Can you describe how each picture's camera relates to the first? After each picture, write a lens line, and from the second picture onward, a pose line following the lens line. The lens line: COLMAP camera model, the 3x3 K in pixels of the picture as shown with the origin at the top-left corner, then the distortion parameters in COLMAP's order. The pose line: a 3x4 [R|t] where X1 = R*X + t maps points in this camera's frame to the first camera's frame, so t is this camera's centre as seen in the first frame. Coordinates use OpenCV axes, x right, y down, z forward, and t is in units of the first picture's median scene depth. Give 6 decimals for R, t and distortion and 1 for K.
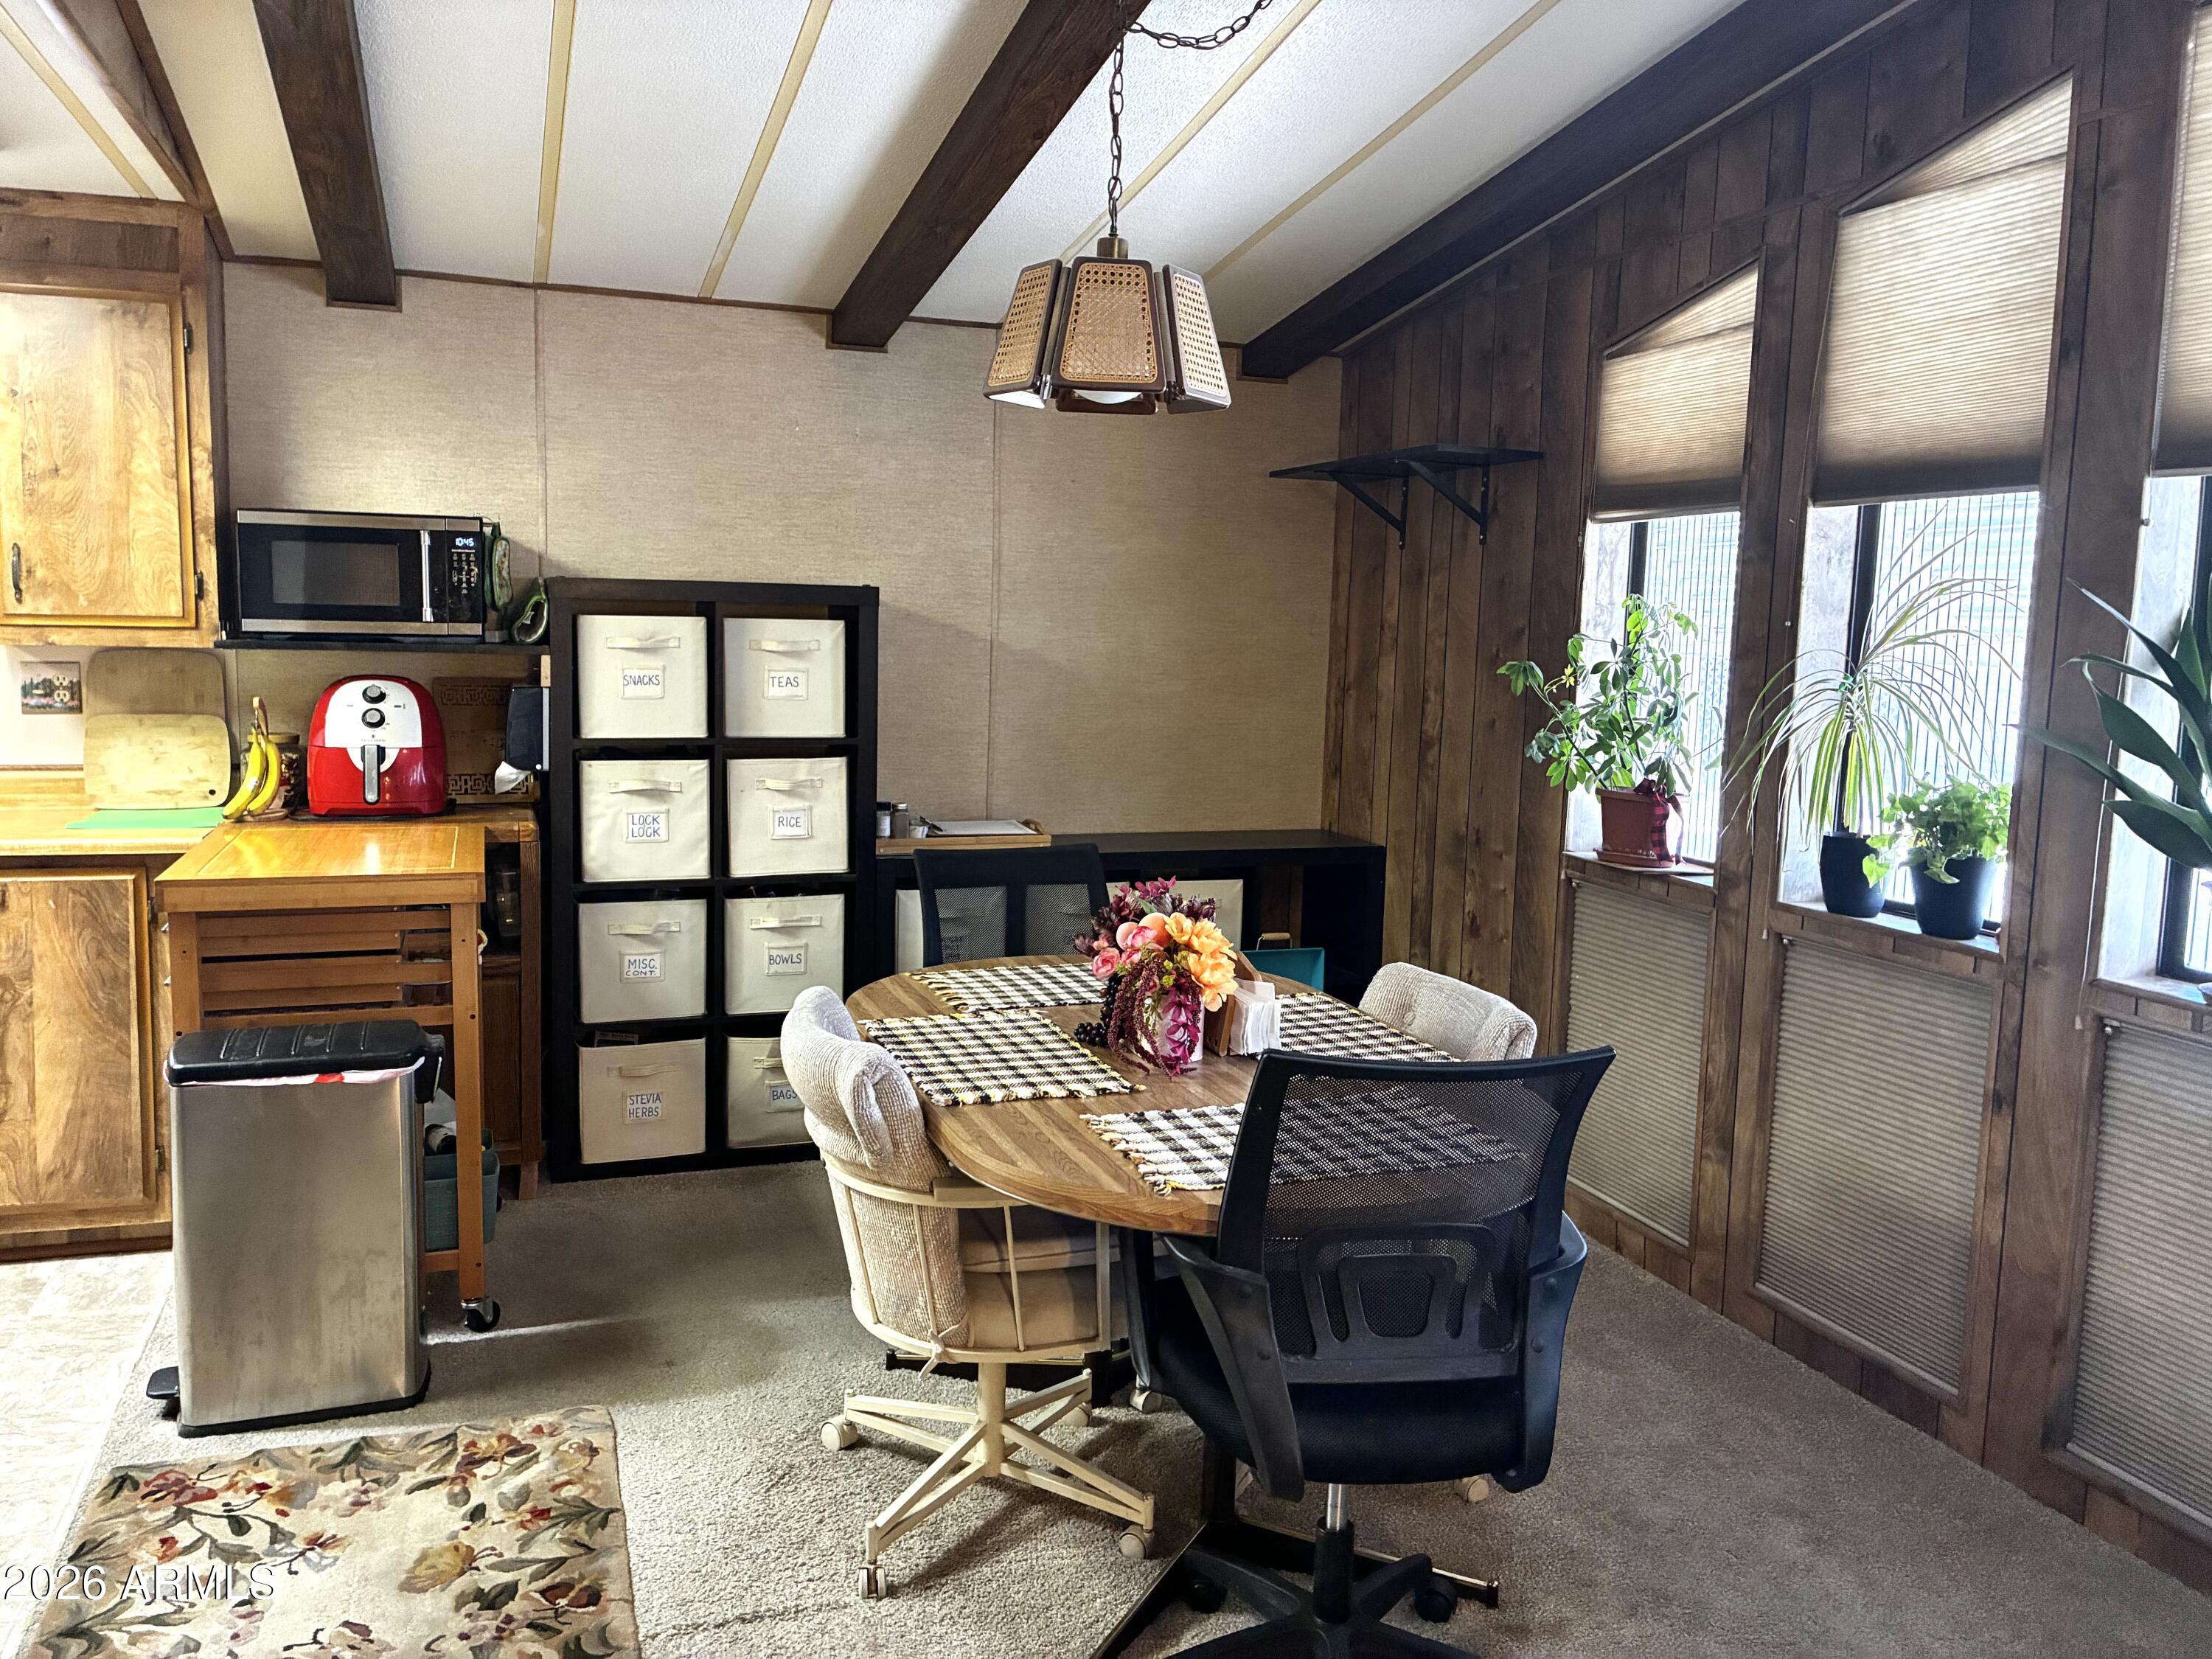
lens RADIAL K [[1663.6, 0, 1099.0], [0, 1663.6, 804.5], [0, 0, 1]] dist [0.078806, -0.109127]
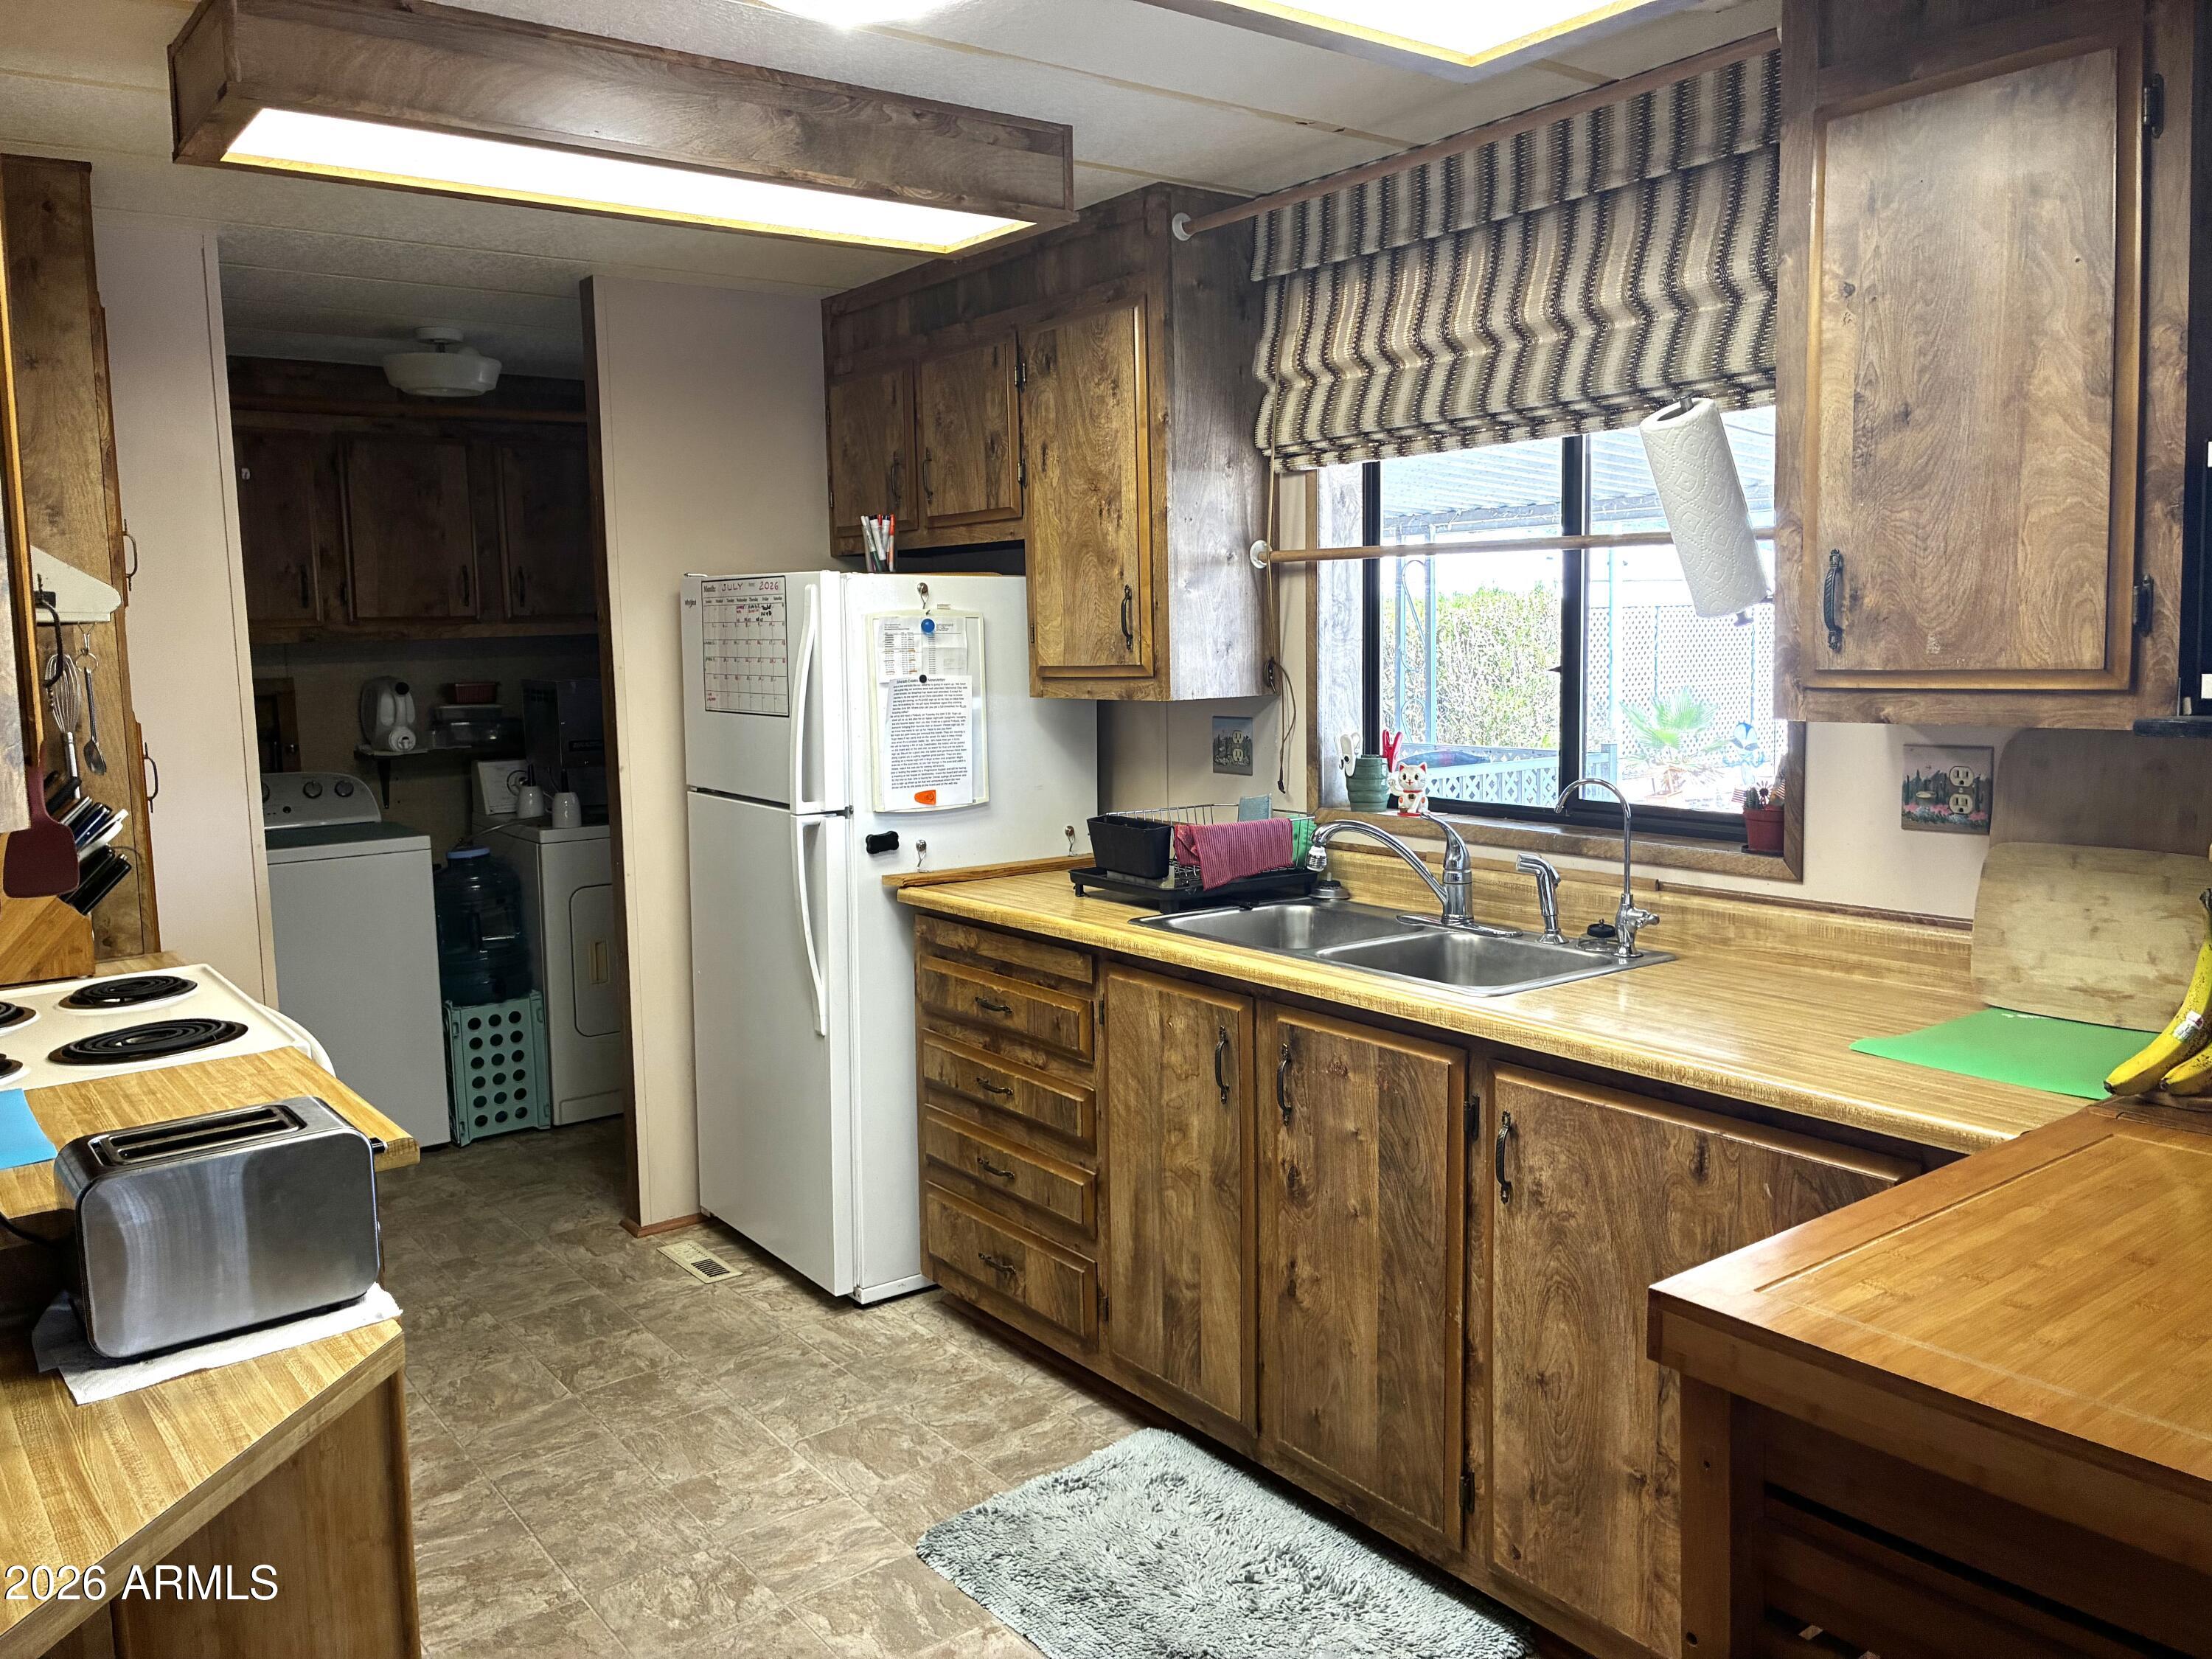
lens RADIAL K [[1663.6, 0, 1099.0], [0, 1663.6, 804.5], [0, 0, 1]] dist [0.078806, -0.109127]
pose [[0.292989, 0.063923, -0.953977, -0.149518], [-0.076413, 0.996137, 0.043280, -0.070949], [0.953058, 0.060215, 0.296741, 0.573827]]
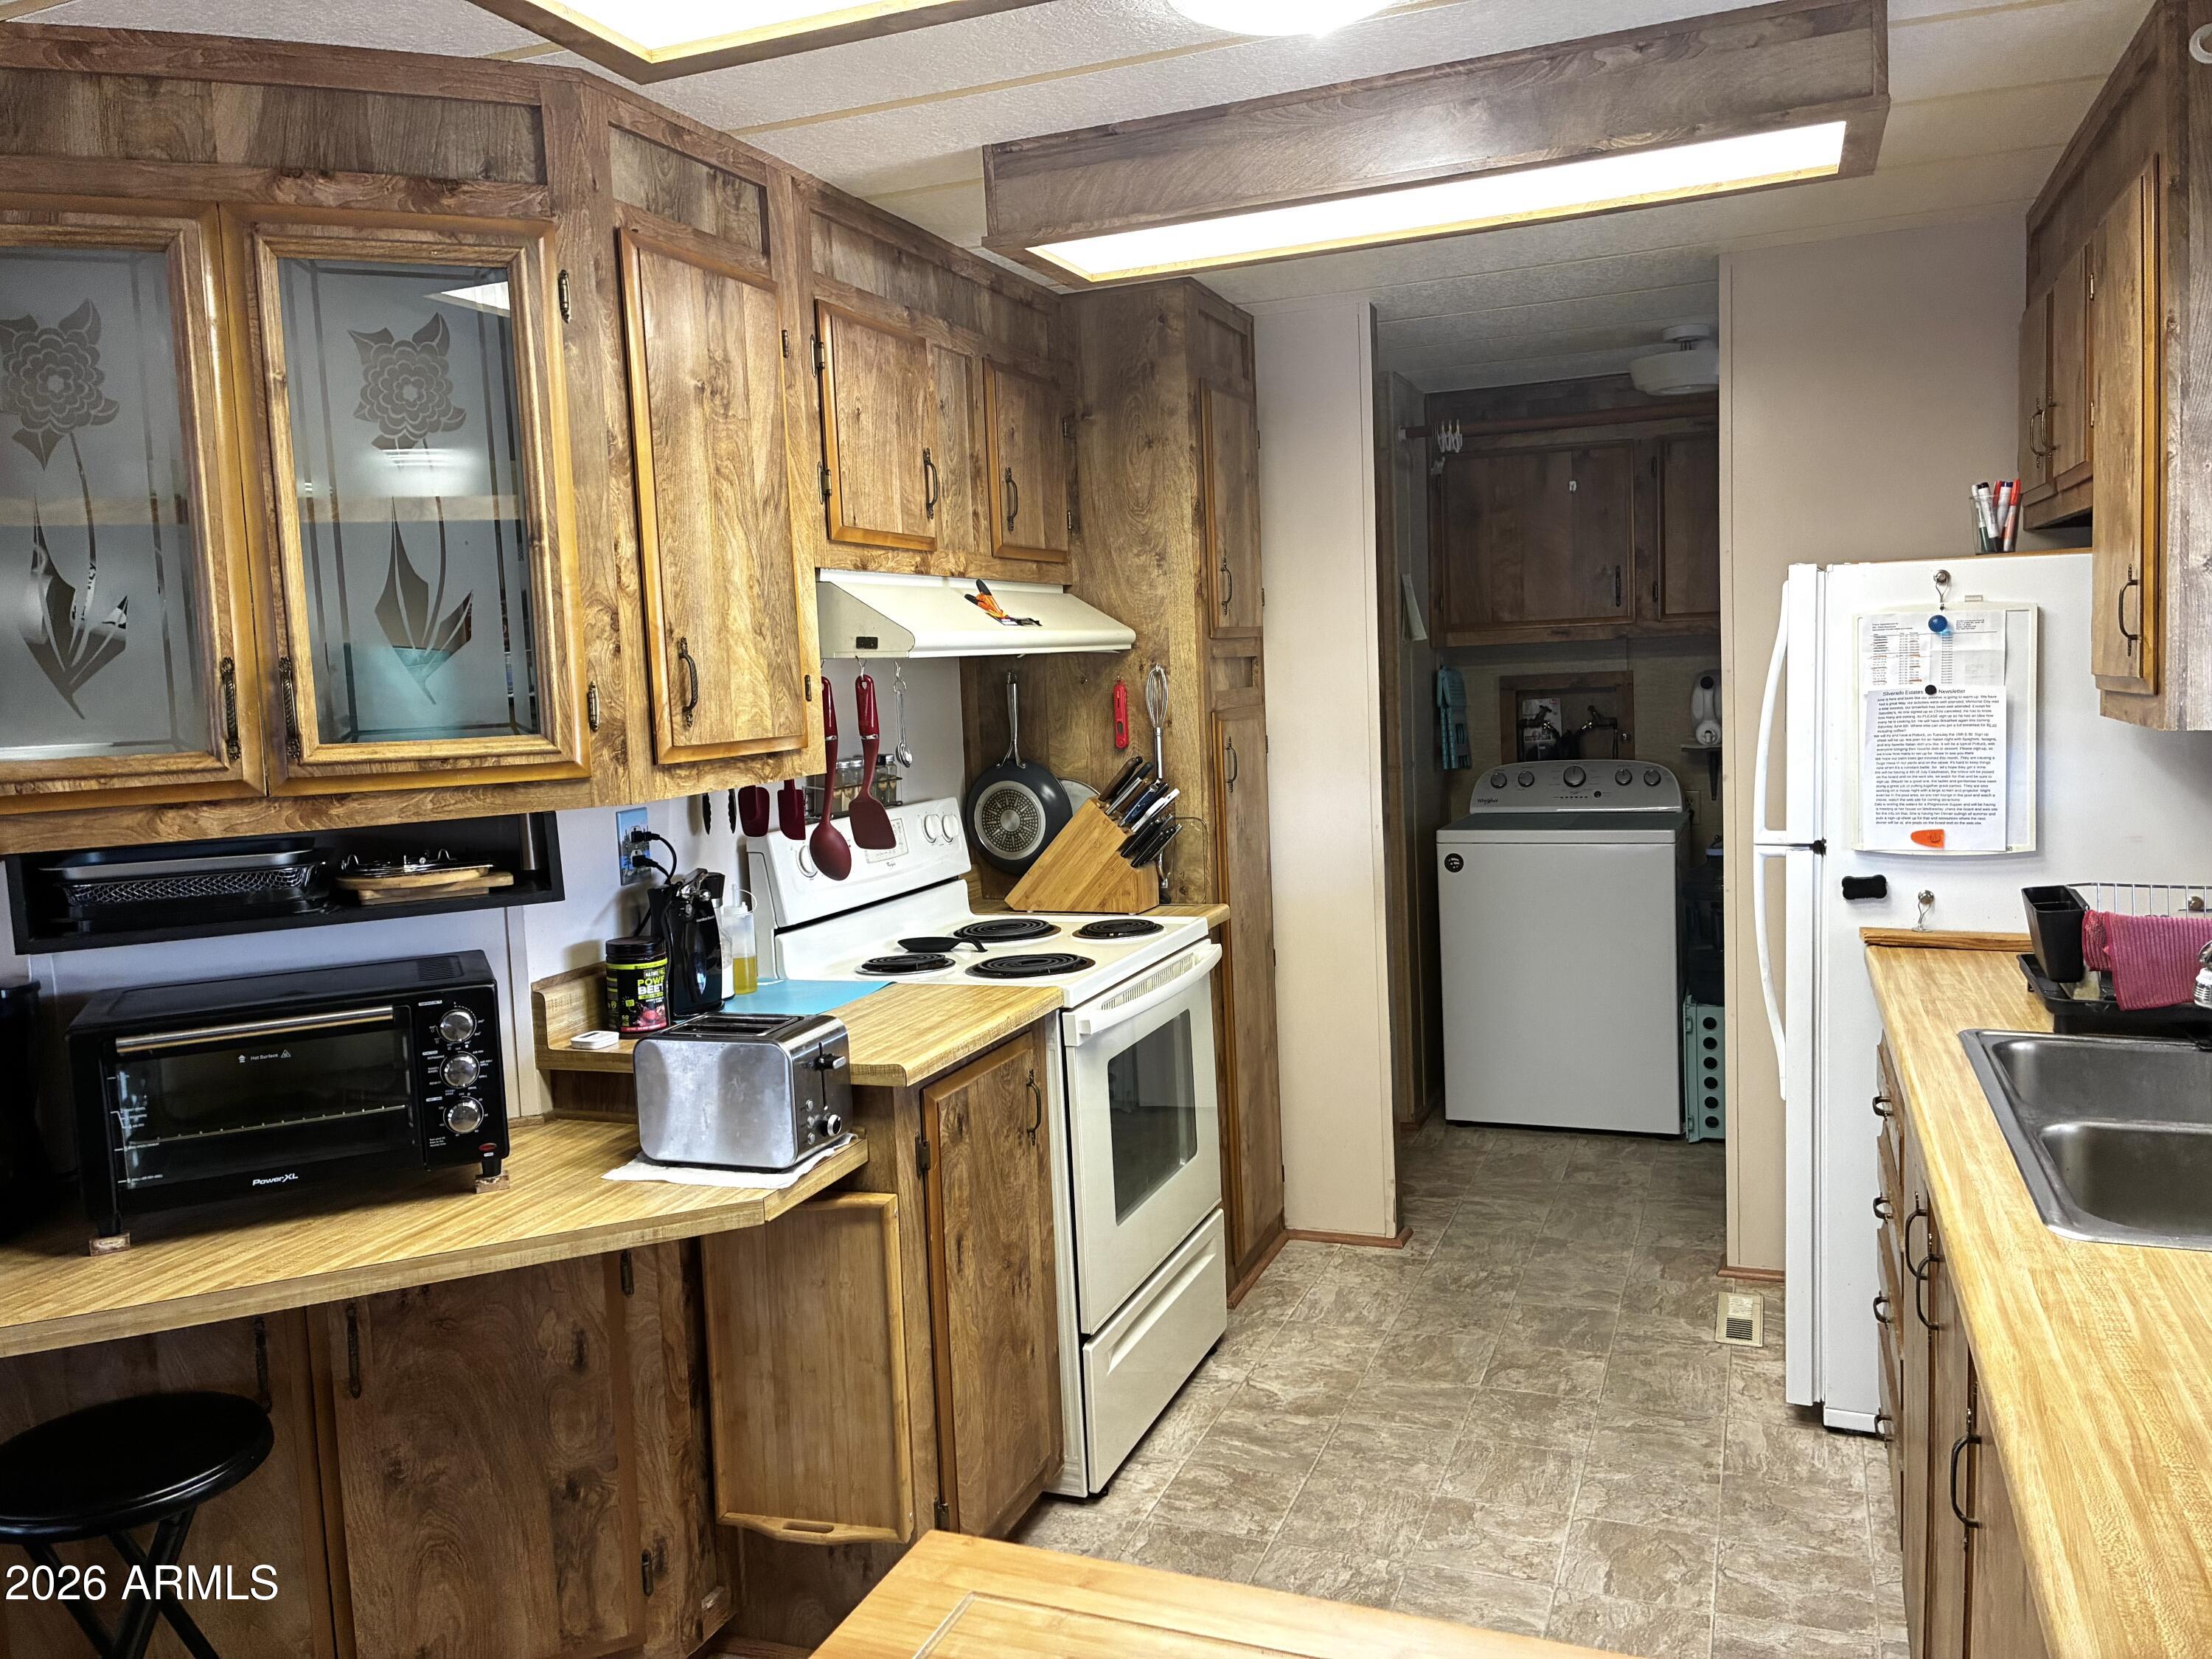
lens RADIAL K [[1663.6, 0, 1099.0], [0, 1663.6, 804.5], [0, 0, 1]] dist [0.078806, -0.109127]
pose [[-0.663020, 0.062476, -0.745990, -0.276378], [-0.063976, 0.988137, 0.139616, -0.132241], [0.745863, 0.140294, -0.651158, 1.035129]]
